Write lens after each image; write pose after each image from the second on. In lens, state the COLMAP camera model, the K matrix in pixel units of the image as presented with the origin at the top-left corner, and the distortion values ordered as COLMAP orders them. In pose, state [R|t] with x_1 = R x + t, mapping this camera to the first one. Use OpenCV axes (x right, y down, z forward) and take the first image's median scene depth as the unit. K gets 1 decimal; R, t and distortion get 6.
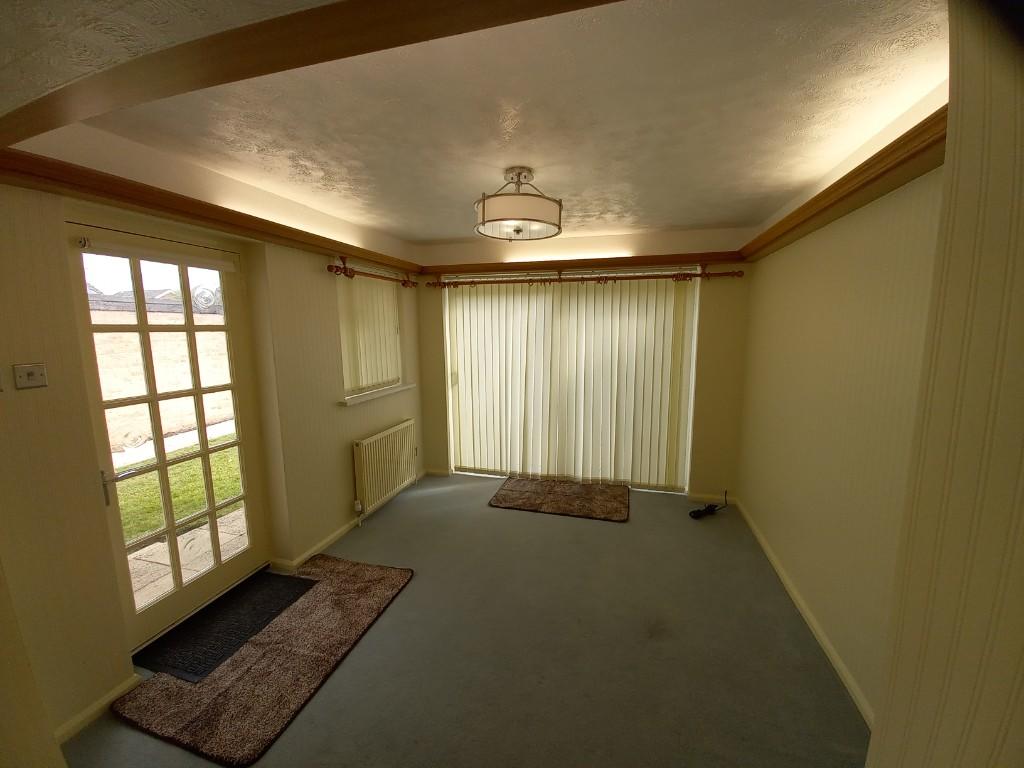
lens RADIAL K [[398.2, 0, 519.2], [0, 398.2, 384.6], [0, 0, 1]] dist [0.008738, -0.008743]
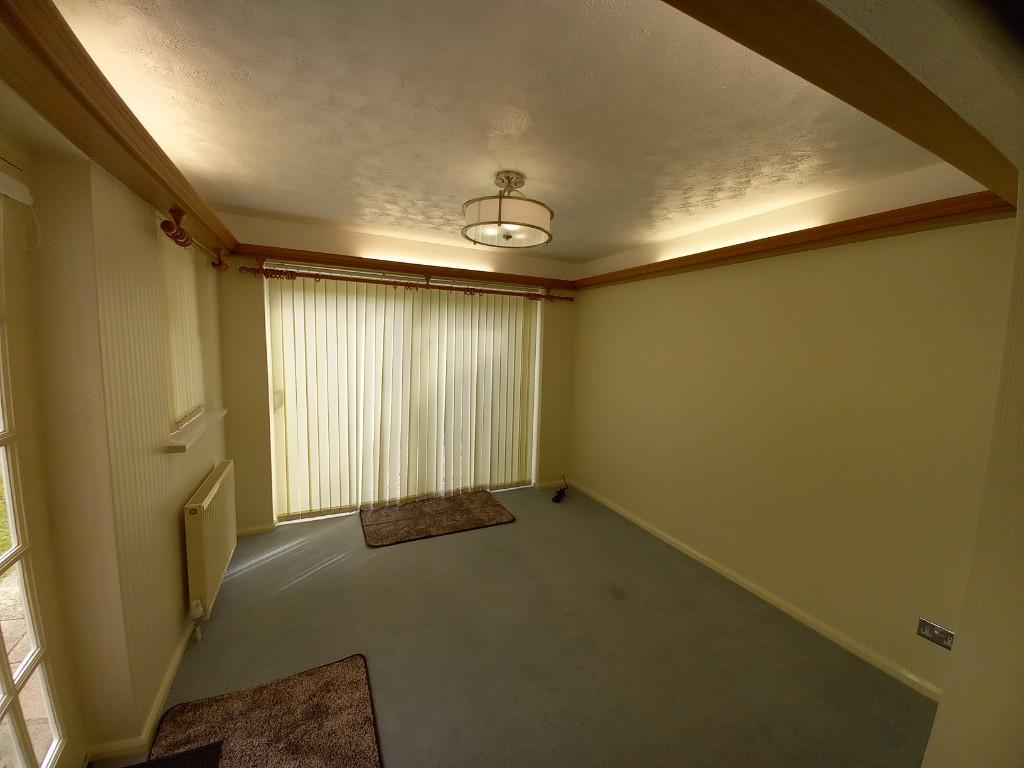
lens RADIAL K [[407.6, 0, 512.0], [0, 407.6, 384.0], [0, 0, 1]] dist [0.017771, -0.000201]
pose [[0.755746, -0.044665, 0.653340, -0.369308], [0.056888, 0.998378, 0.002449, -0.021354], [-0.652390, 0.035317, 0.757061, 0.138224]]
